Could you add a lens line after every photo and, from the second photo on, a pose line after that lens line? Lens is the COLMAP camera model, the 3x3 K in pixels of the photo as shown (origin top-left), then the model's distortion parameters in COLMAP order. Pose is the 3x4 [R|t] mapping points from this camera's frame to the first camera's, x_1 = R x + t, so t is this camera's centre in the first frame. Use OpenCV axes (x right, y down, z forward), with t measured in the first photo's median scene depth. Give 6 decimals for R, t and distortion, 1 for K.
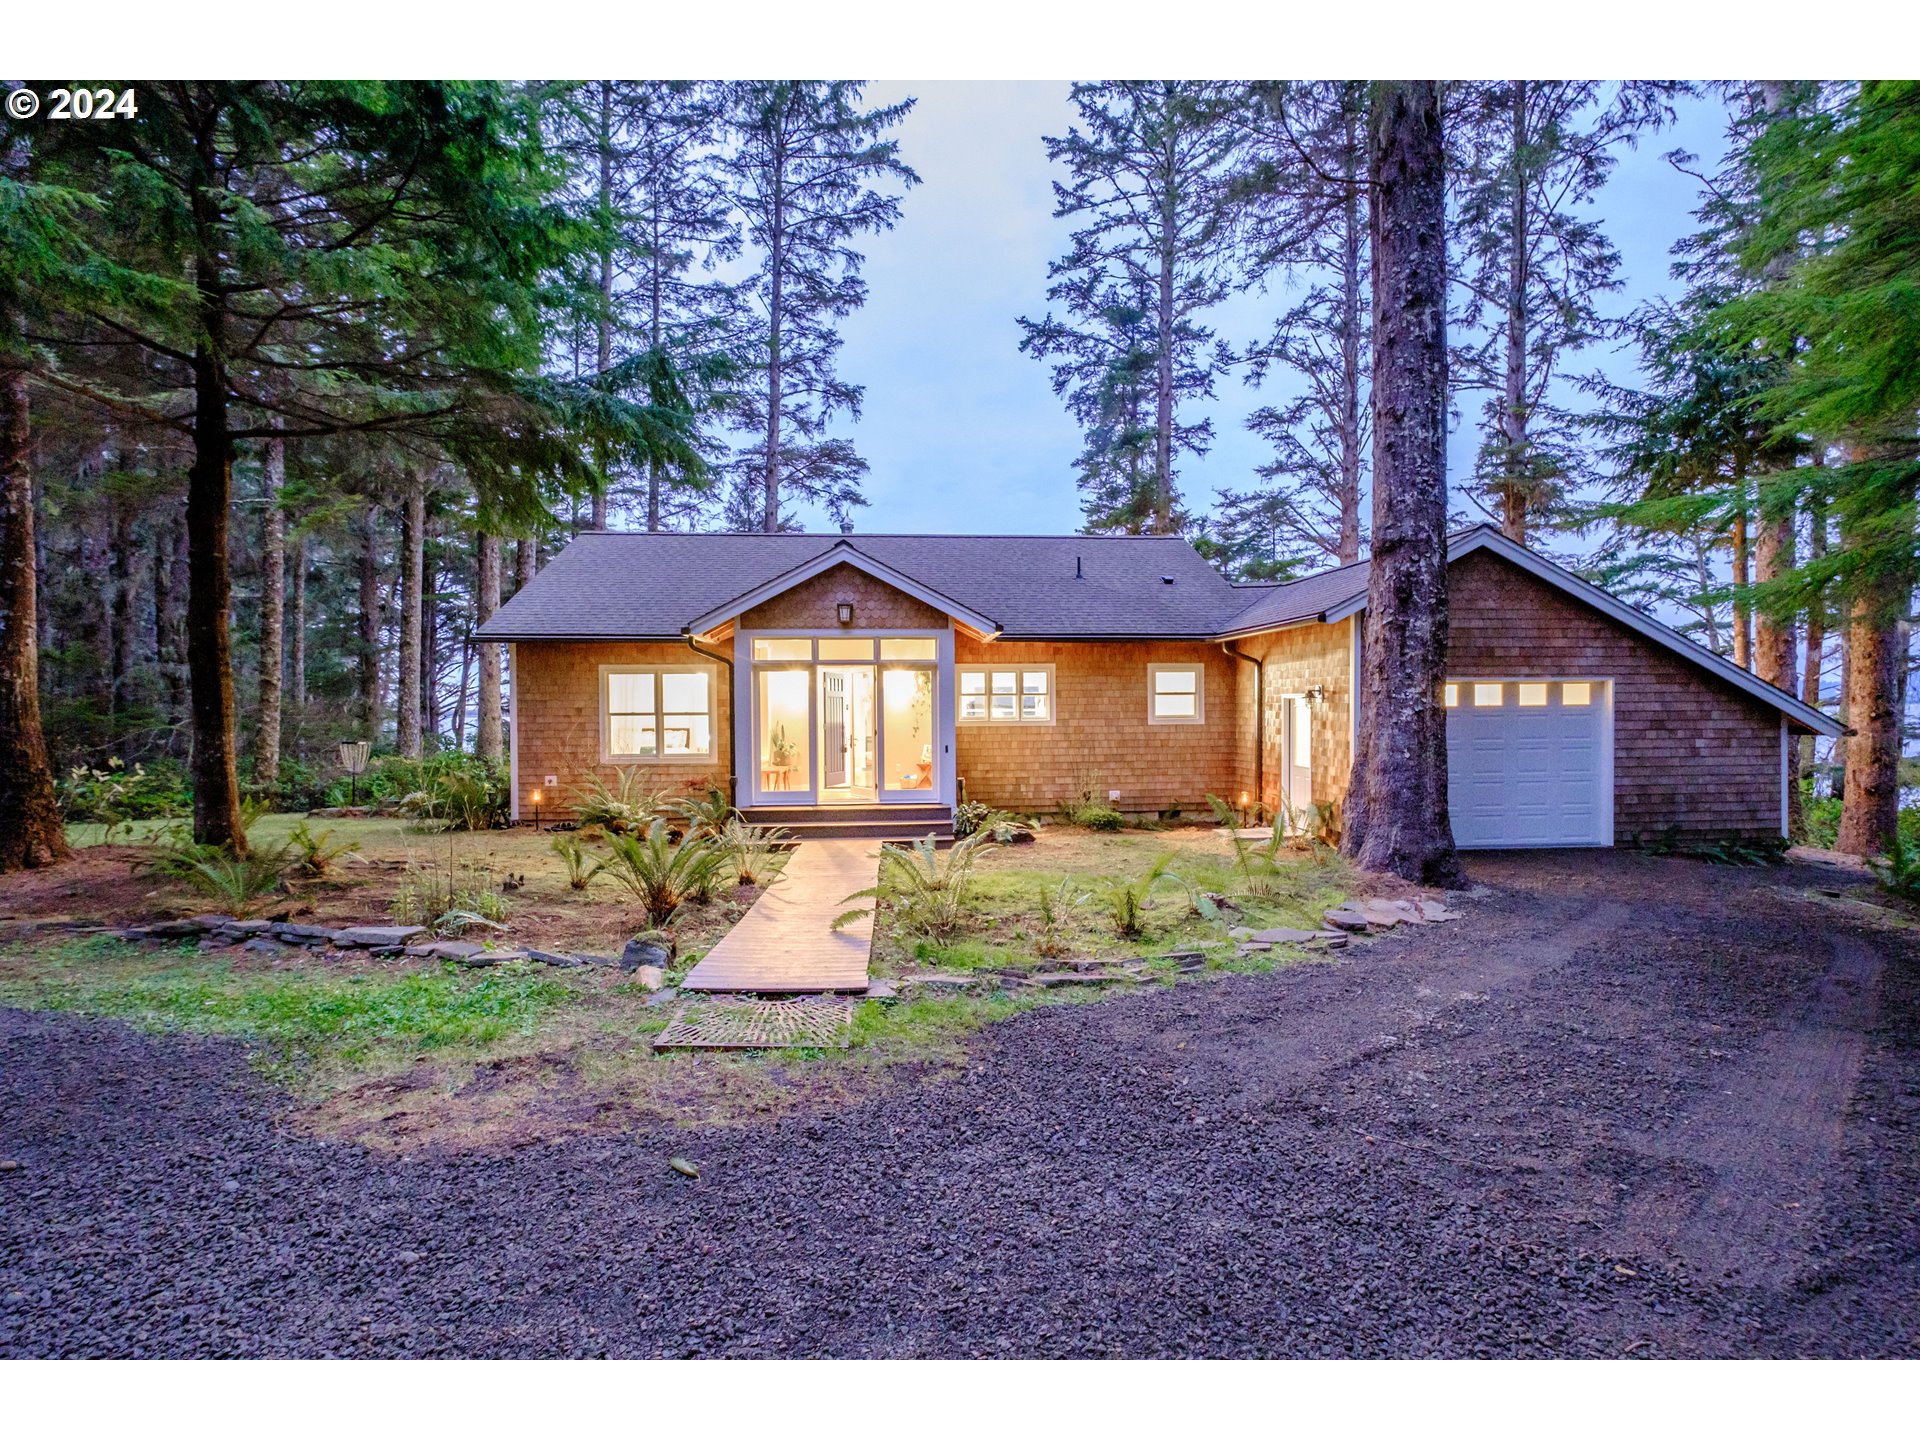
lens RADIAL K [[950.9, 0, 957.8], [0, 950.9, 724.5], [0, 0, 1]] dist [-0.002536, 0.001517]
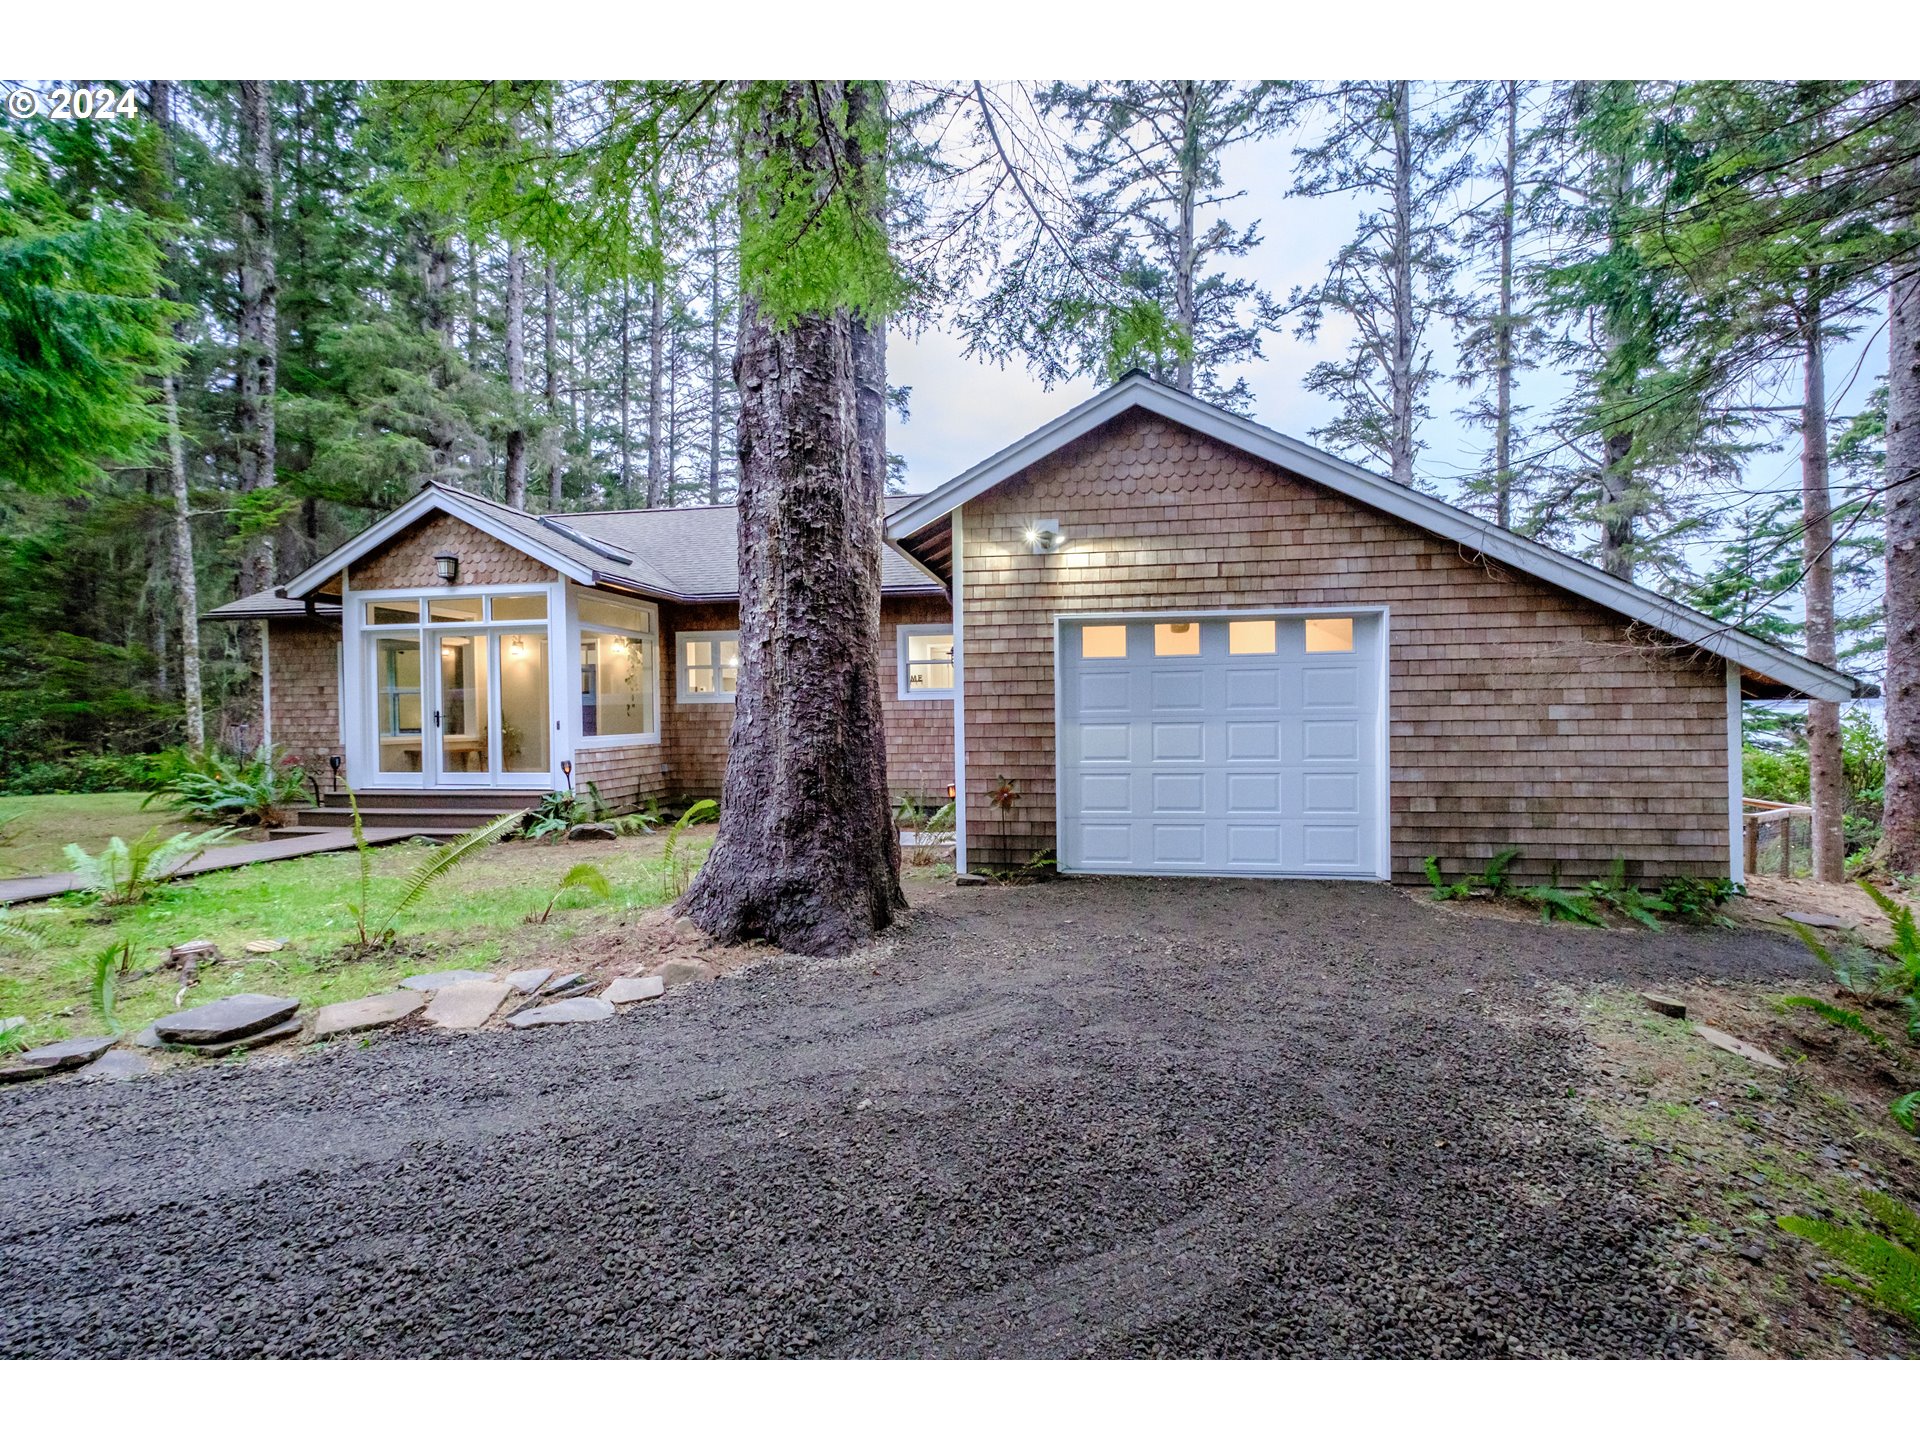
lens RADIAL K [[853.7, 0, 960.0], [0, 853.7, 720.0], [0, 0, 1]] dist [-0.000246, 0.000482]
pose [[0.969105, -0.002144, -0.246638, 0.206099], [0.000527, 0.999978, -0.006624, 0.010293], [0.246647, 0.006290, 0.969085, 0.146336]]
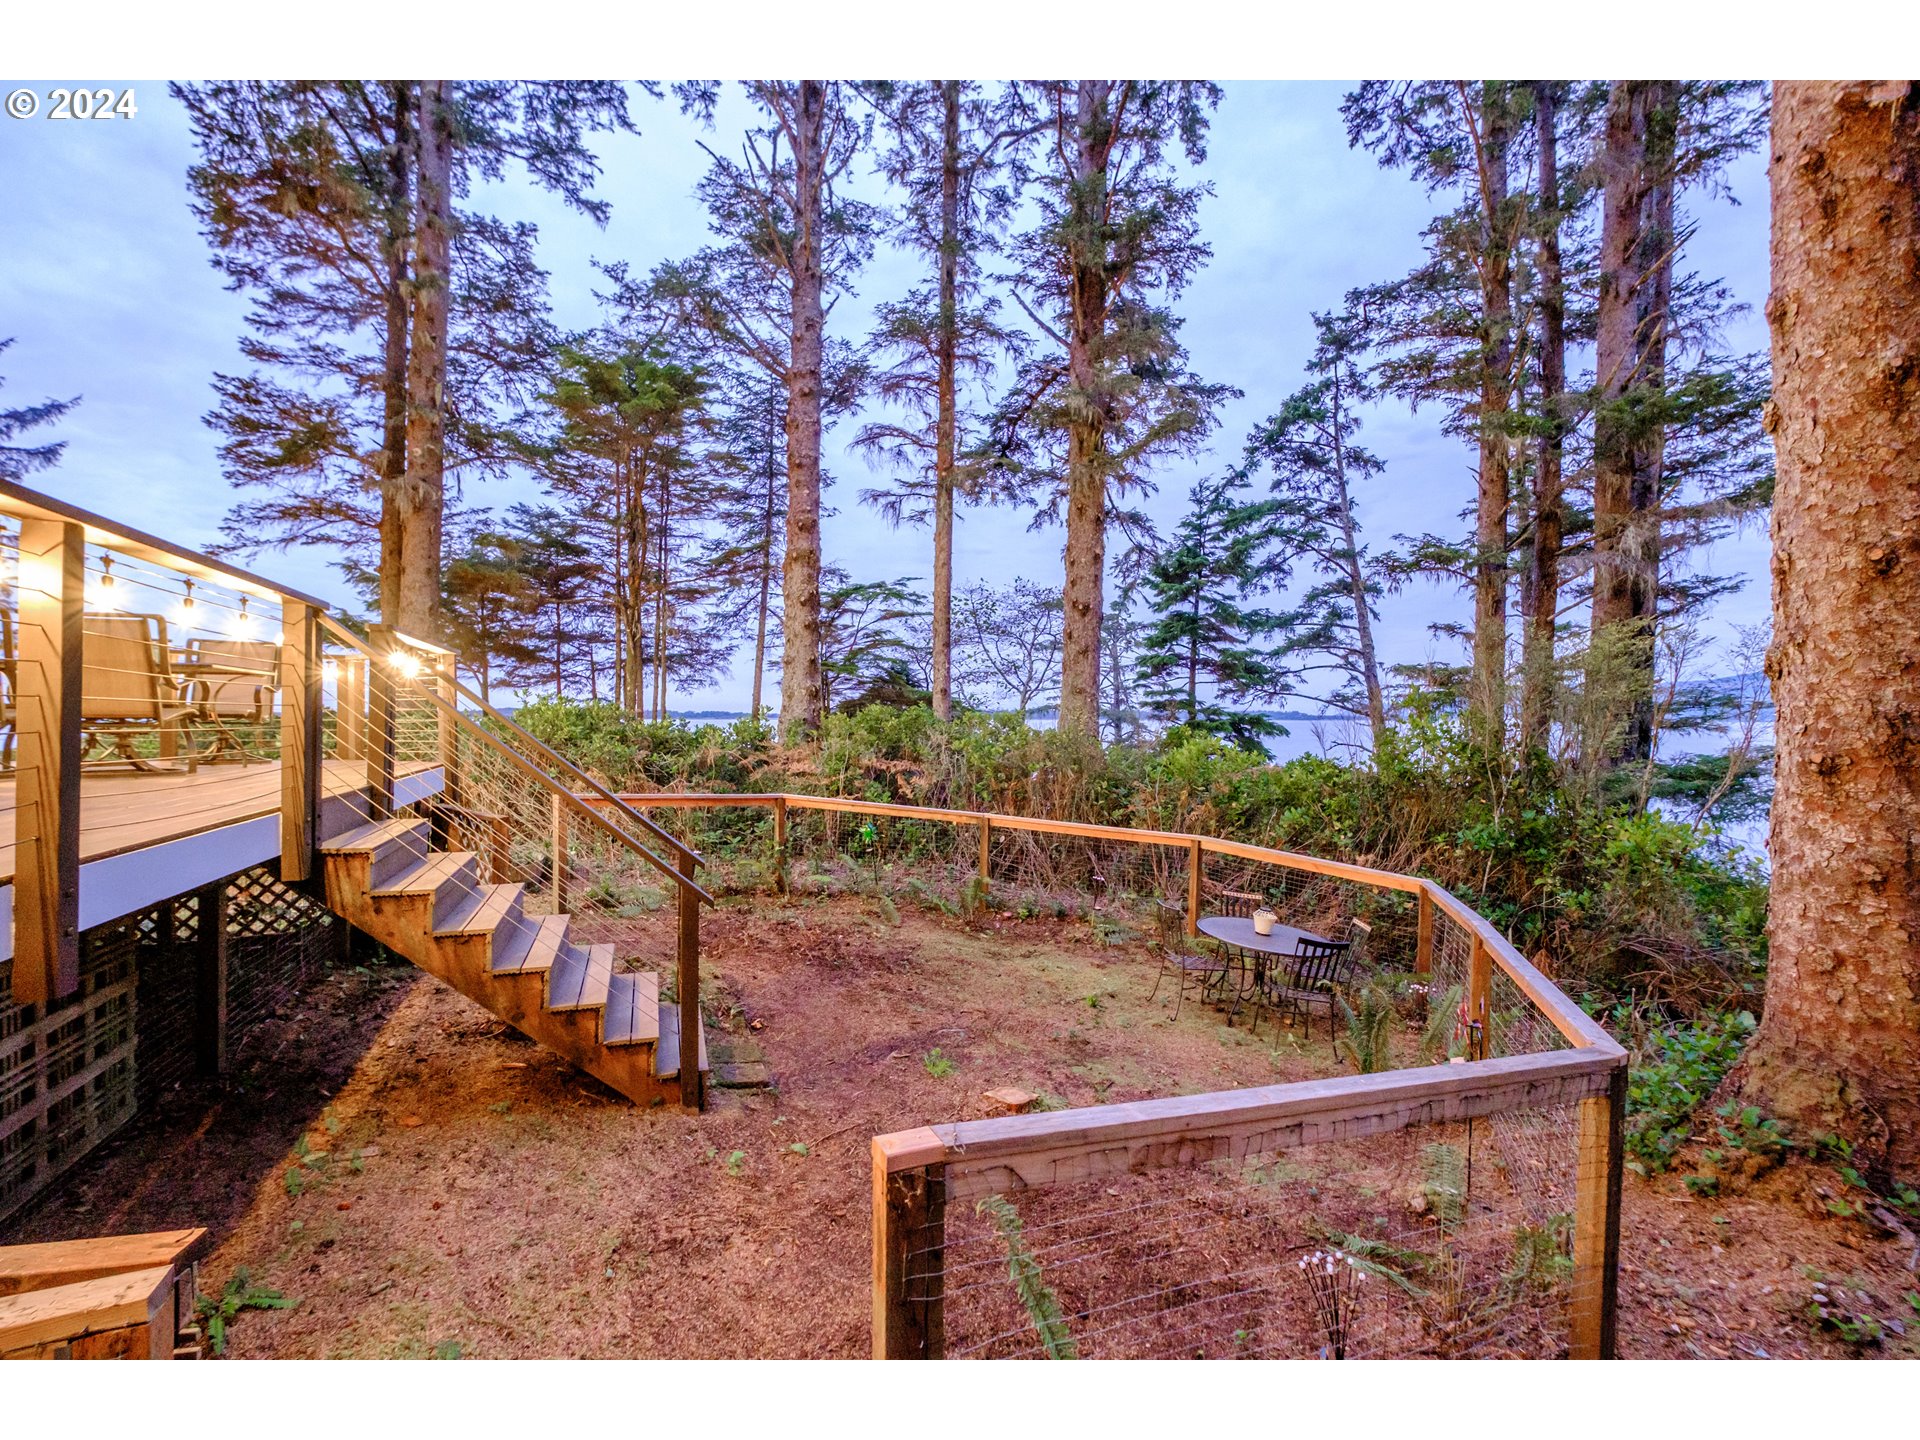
lens RADIAL K [[853.7, 0, 960.0], [0, 853.7, 720.0], [0, 0, 1]] dist [-0.000246, 0.000482]
pose [[0.962866, 0.010311, 0.269782, 0.354059], [-0.006044, 0.999843, -0.016641, 0.017810], [-0.269911, 0.014393, 0.962778, 0.503505]]
